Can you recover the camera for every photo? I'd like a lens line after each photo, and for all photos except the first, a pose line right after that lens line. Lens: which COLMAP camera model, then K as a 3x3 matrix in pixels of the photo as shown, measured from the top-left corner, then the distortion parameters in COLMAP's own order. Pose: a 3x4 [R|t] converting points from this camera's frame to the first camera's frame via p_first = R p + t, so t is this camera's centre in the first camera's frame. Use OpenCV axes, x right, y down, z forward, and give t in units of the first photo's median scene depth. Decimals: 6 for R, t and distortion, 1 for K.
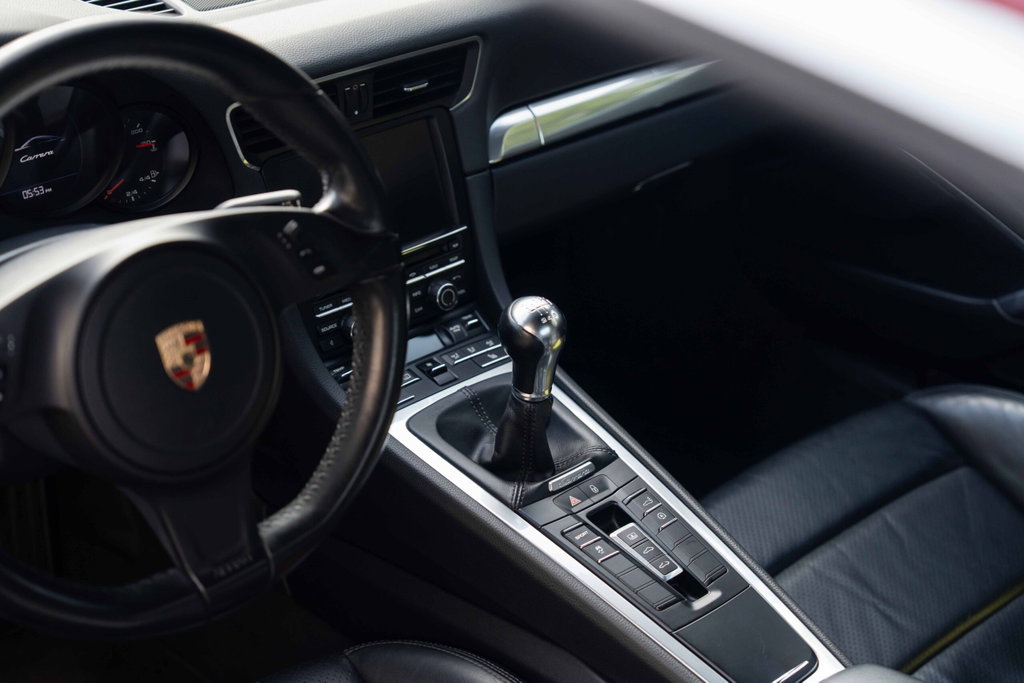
lens RADIAL K [[1796.2, 0, 521.2], [0, 1796.2, 340.1], [0, 0, 1]] dist [0.036856, 0.000000]
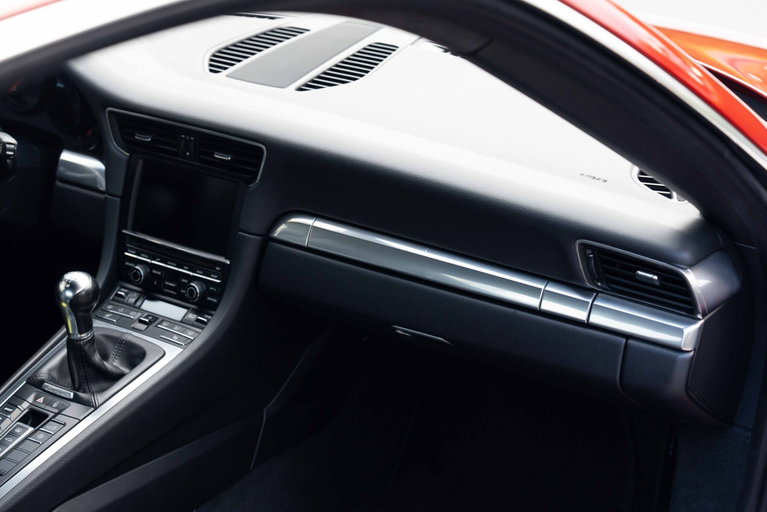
lens RADIAL K [[1478.3, 0, 376.3], [0, 1478.3, 262.3], [0, 0, 1]] dist [0.013895, 0.000000]
pose [[0.220878, 0.372134, -0.901515, 1.200240], [-0.459285, 0.855125, 0.240457, -0.452464], [0.860390, 0.360940, 0.359794, 0.745007]]
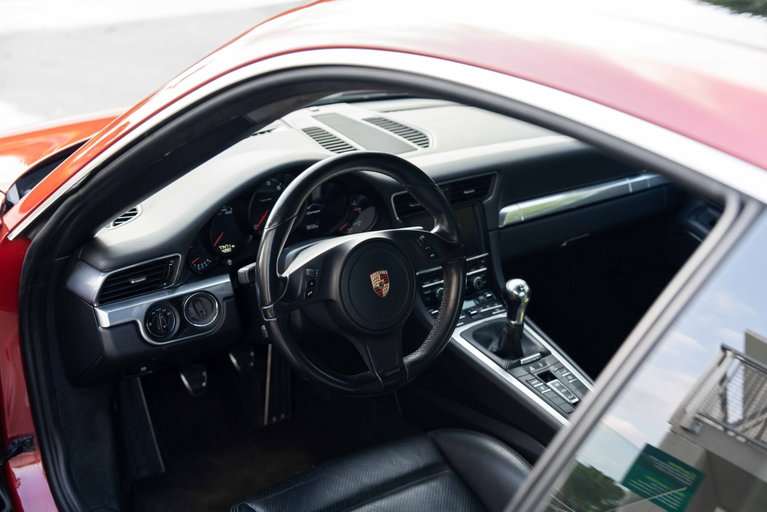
lens RADIAL K [[1015.1, 0, 384.4], [0, 1015.1, 254.4], [0, 0, 1]] dist [-0.024138, 0.000000]
pose [[0.992770, 0.037834, -0.113914, -0.015706], [-0.050857, 0.992215, -0.113677, 0.101226], [0.108726, 0.118649, 0.986966, -0.319979]]
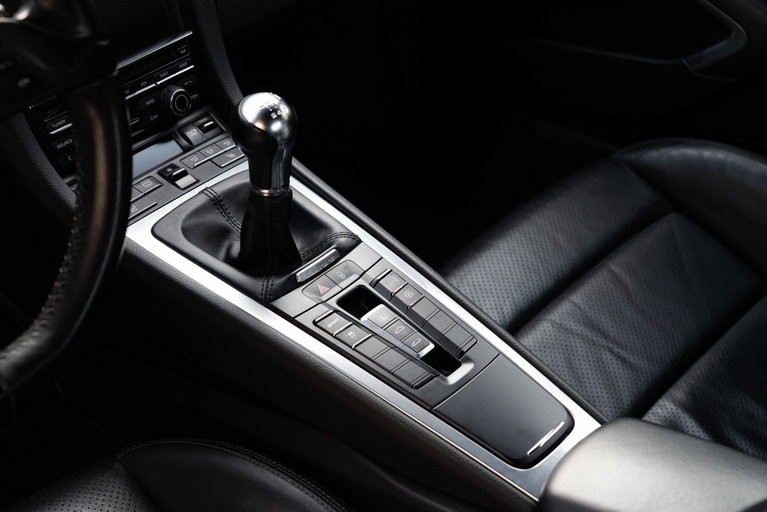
lens RADIAL K [[1345.4, 0, 382.4], [0, 1345.4, 262.2], [0, 0, 1]] dist [0.036856, 0.000000]
pose [[0.992258, -0.104779, 0.066667, 0.013618], [0.097969, 0.990321, 0.098314, 0.002286], [-0.076323, -0.091021, 0.992920, 0.237176]]
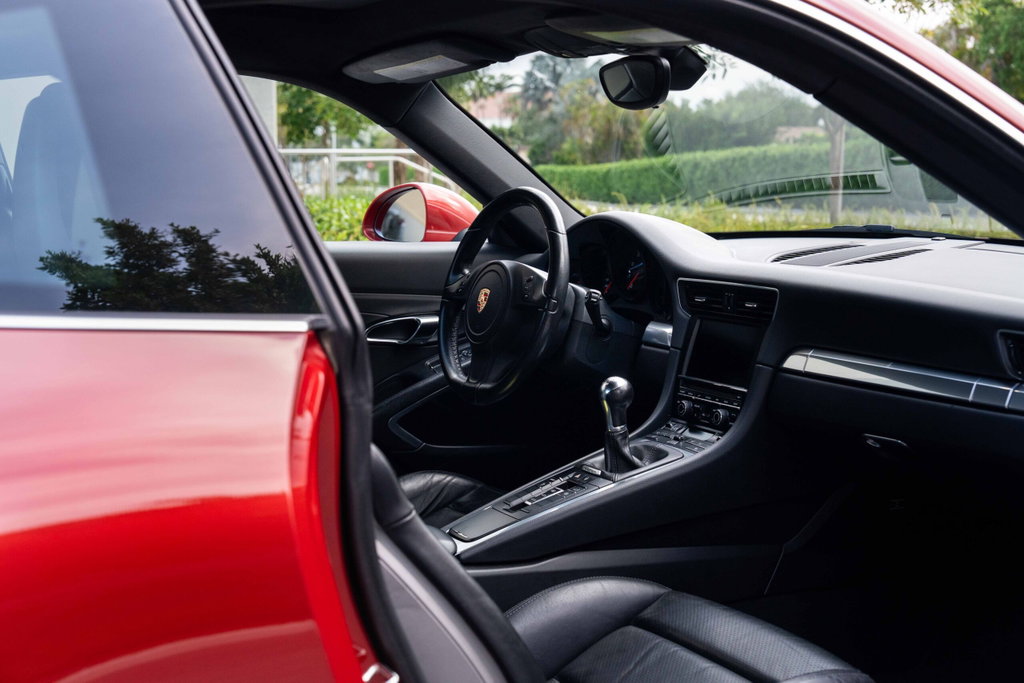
lens RADIAL K [[1384.6, 0, 503.2], [0, 1384.6, 333.5], [0, 0, 1]] dist [-0.009444, 0.000000]
pose [[-0.266295, 0.110178, -0.957574, 1.466853], [-0.436776, 0.871804, 0.221774, -0.341735], [0.859252, 0.477303, -0.184034, 1.130500]]
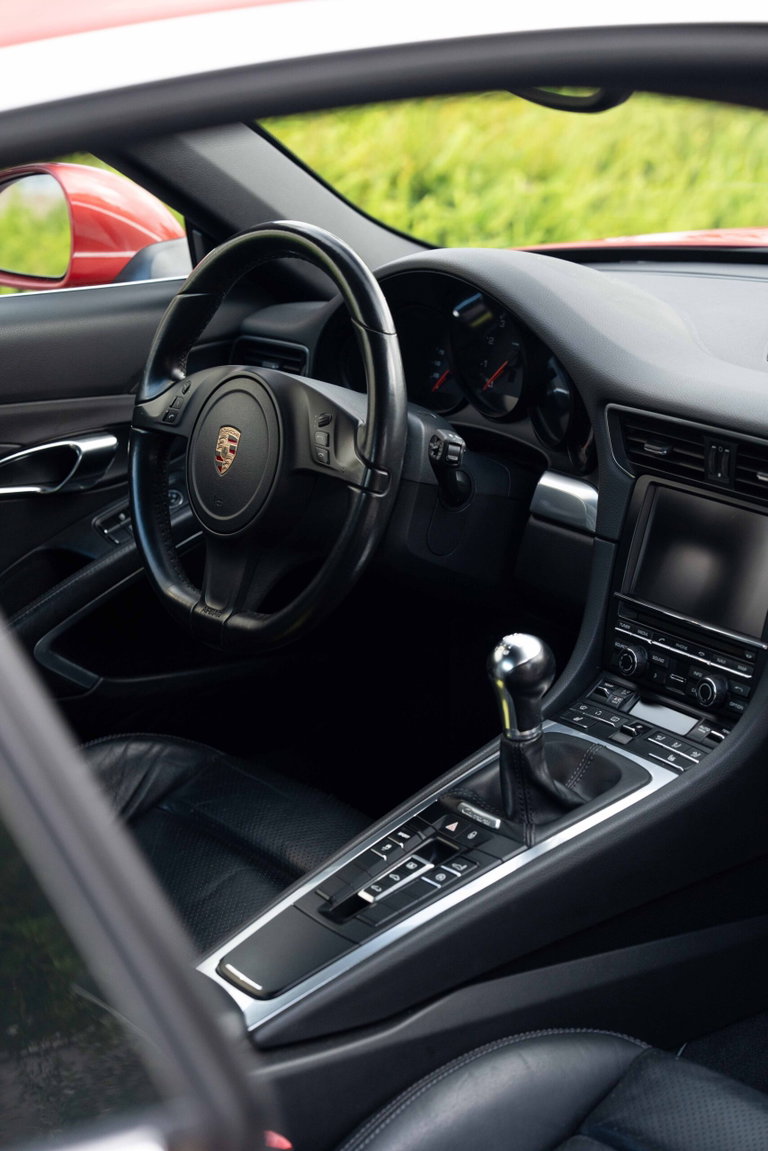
lens RADIAL K [[2218.5, 0, 381.2], [0, 2218.5, 568.9], [0, 0, 1]] dist [0.013895, 0.000000]
pose [[-0.131127, 0.283264, -0.950035, 1.178967], [-0.436567, 0.843887, 0.311871, -0.404836], [0.890065, 0.455648, 0.013007, 0.880066]]
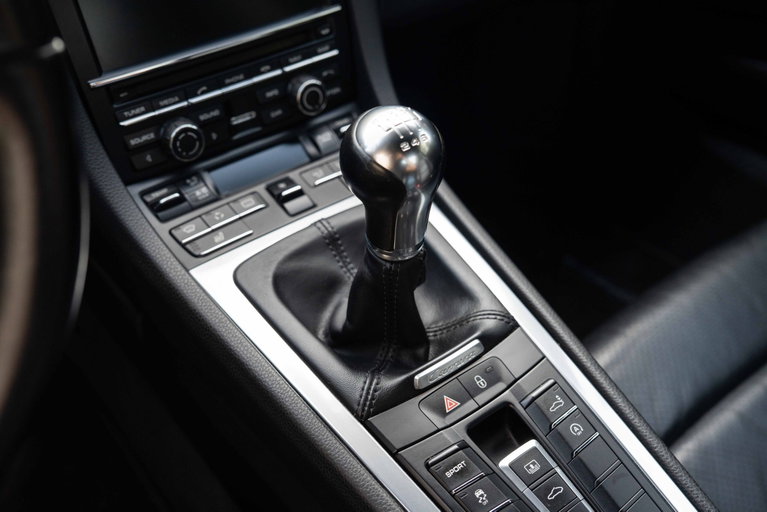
lens RADIAL K [[828.4, 0, 383.2], [0, 828.4, 254.1], [0, 0, 1]] dist [0.030856, 0.000000]
pose [[0.992773, 0.036422, -0.114348, 0.038297], [-0.014808, 0.982730, 0.184451, -0.026534], [0.119091, -0.181424, 0.976167, 0.691731]]
